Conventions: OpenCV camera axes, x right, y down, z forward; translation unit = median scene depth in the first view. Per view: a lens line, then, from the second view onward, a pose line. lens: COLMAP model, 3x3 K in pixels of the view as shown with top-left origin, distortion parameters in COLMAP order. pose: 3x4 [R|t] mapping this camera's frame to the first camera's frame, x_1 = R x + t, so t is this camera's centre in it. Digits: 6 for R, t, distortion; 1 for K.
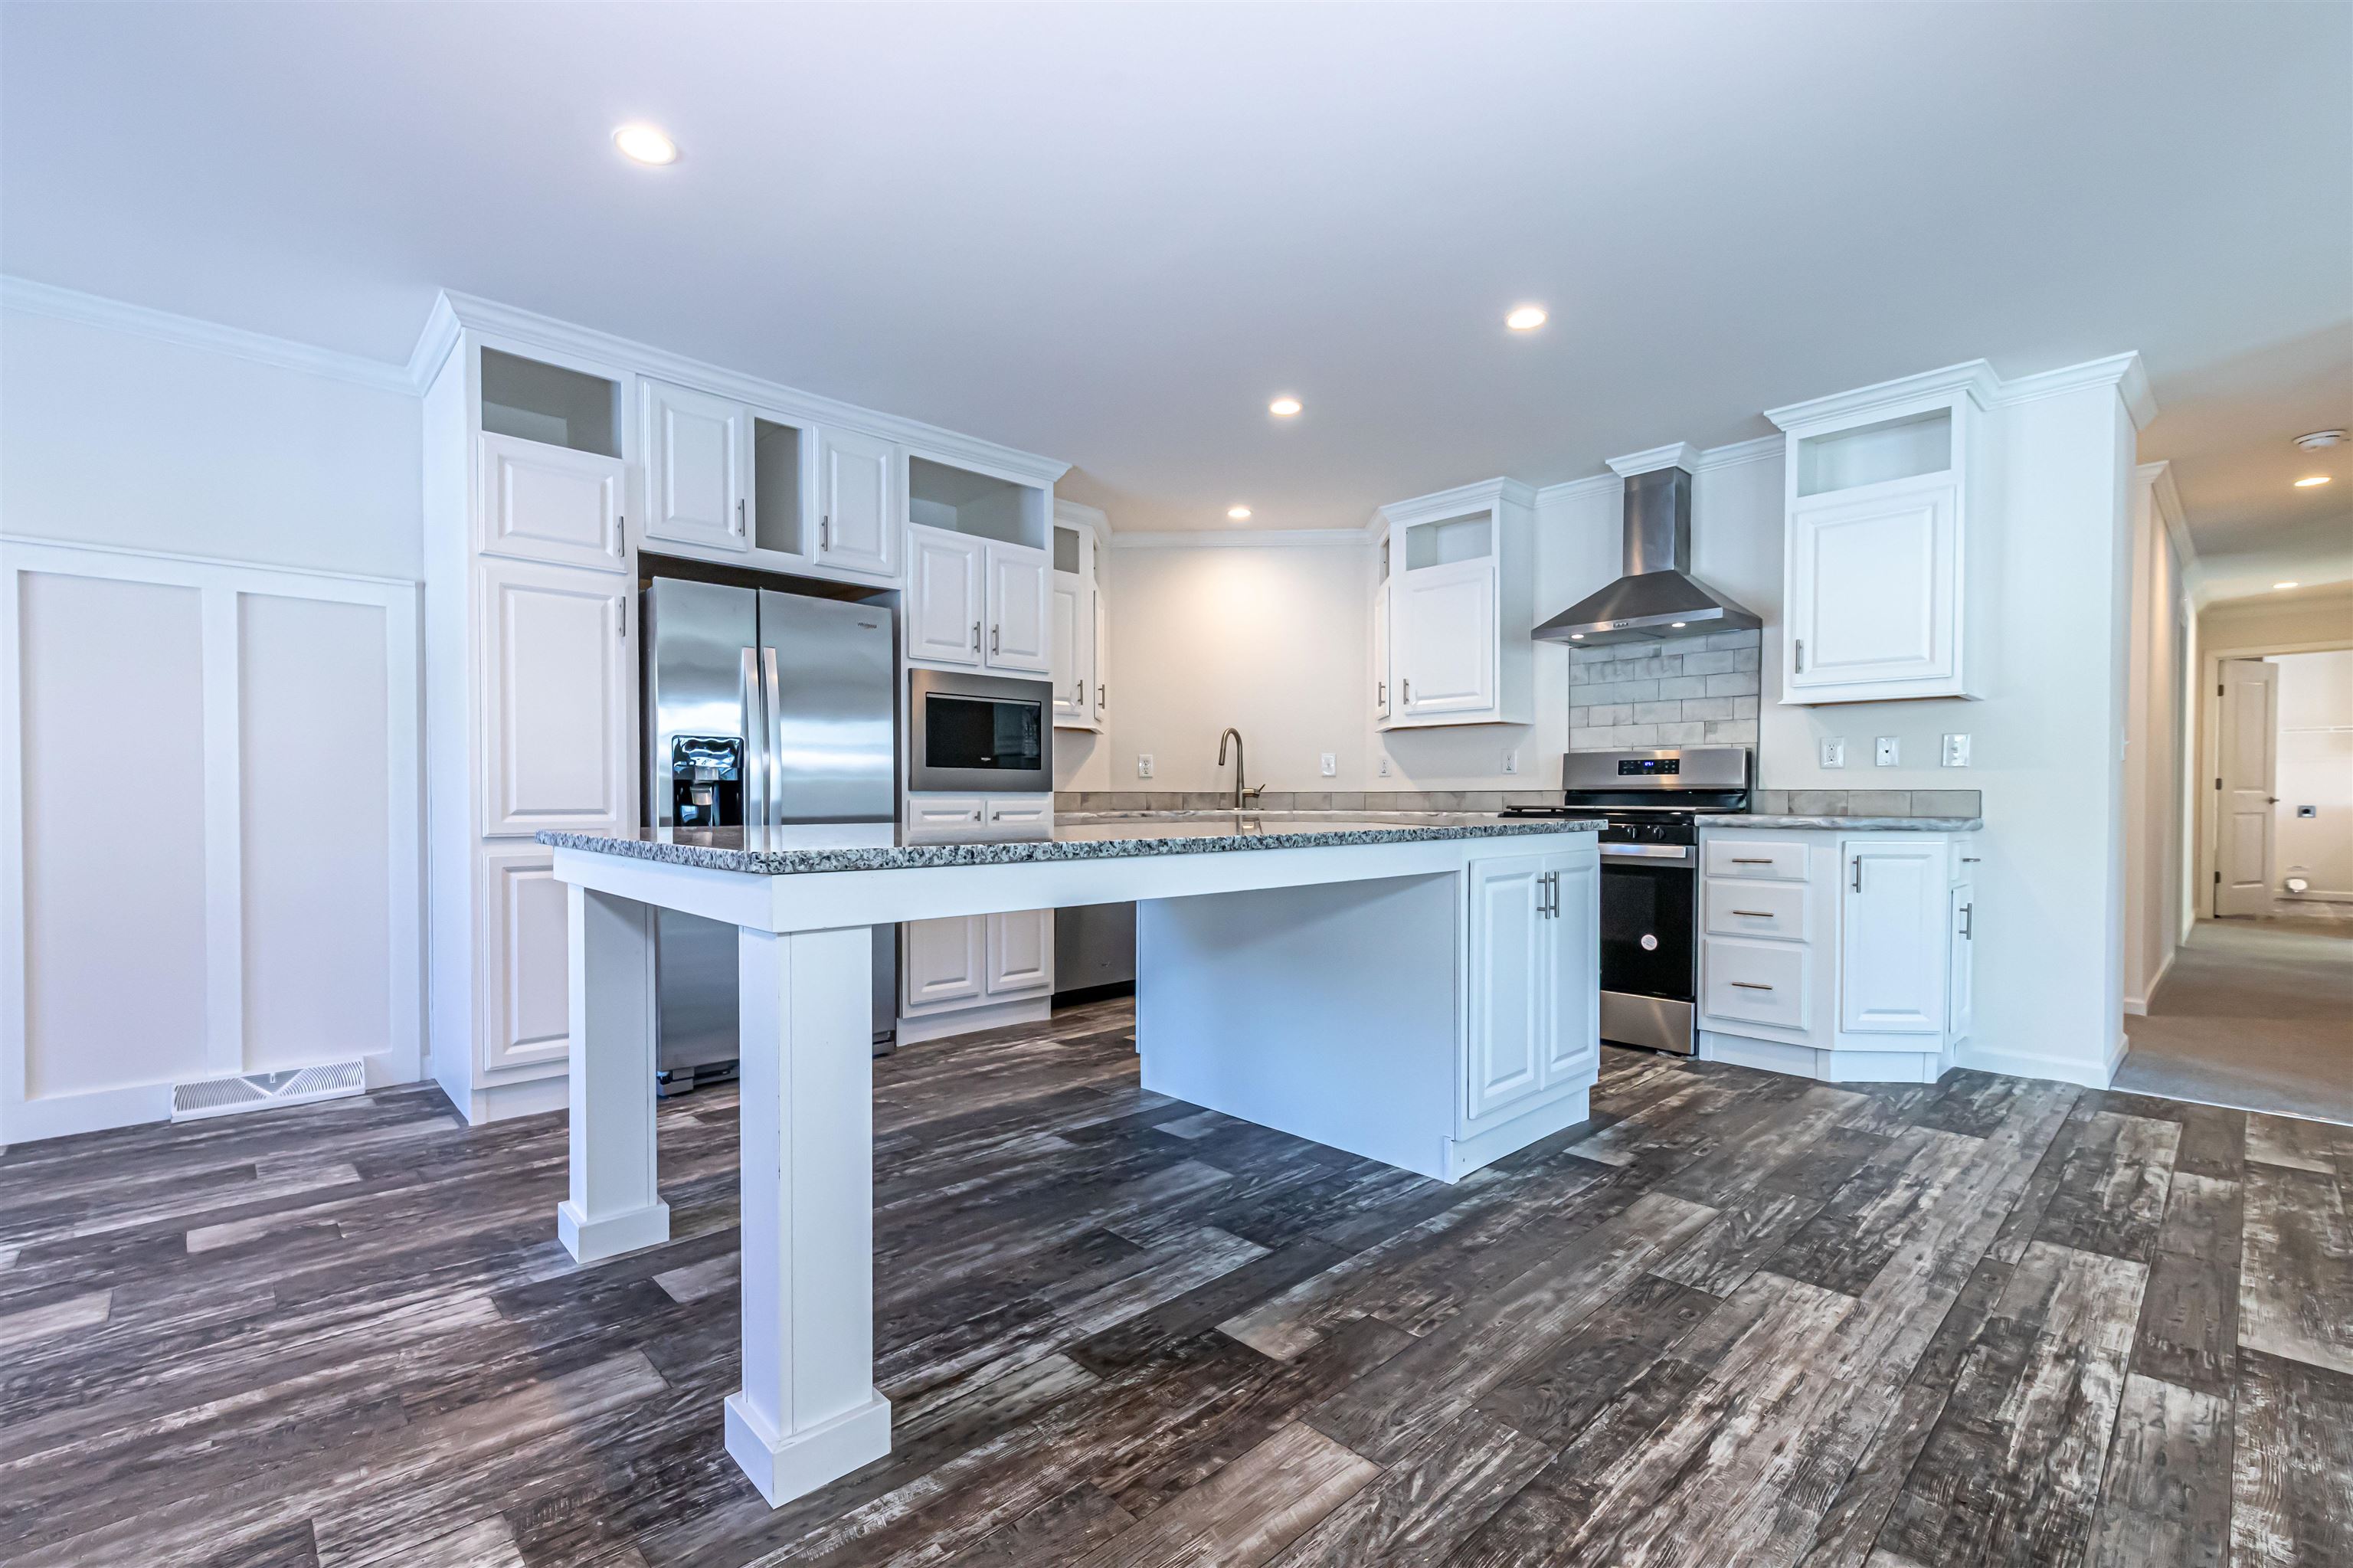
lens RADIAL K [[1042.1, 0, 1145.7], [0, 1042.1, 873.7], [0, 0, 1]] dist [0.007369, 0.000154]
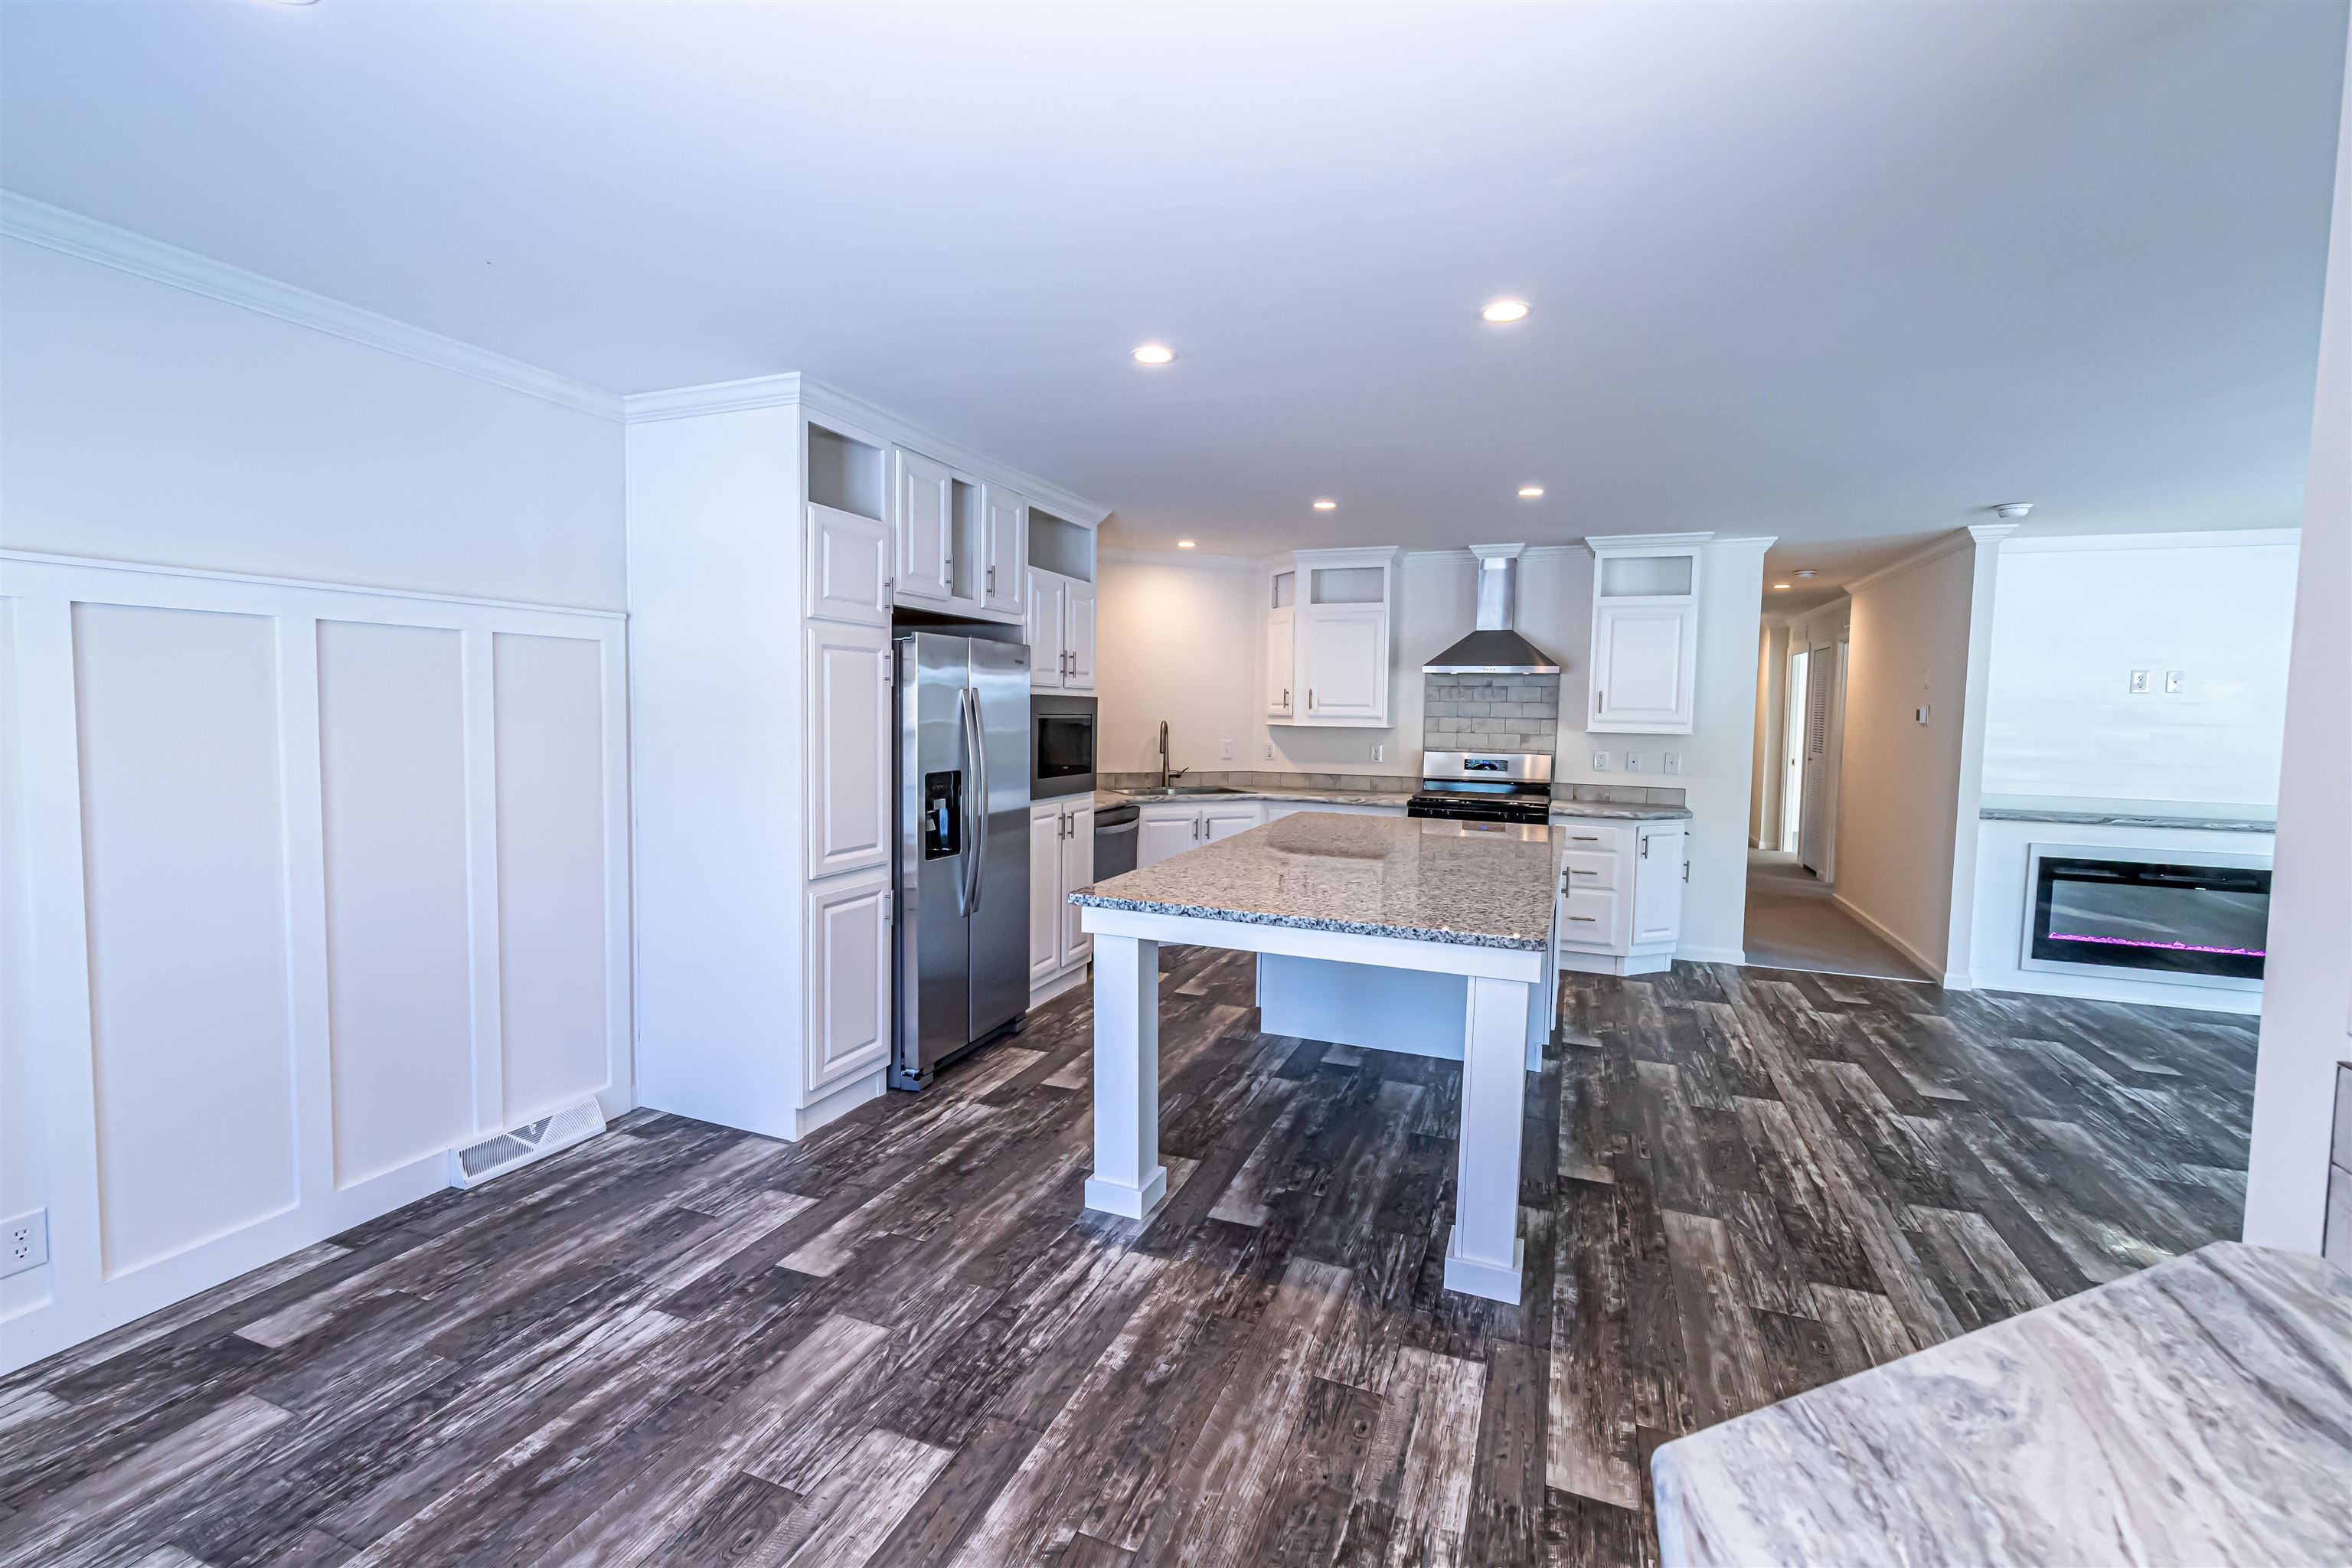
lens RADIAL K [[1041.6, 0, 1170.7], [0, 1041.6, 835.9], [0, 0, 1]] dist [0.007369, 0.000154]
pose [[0.900453, -0.037687, 0.433318, -0.681004], [0.015266, 0.998364, 0.055109, -0.118159], [-0.434686, -0.043008, 0.899555, -0.118719]]
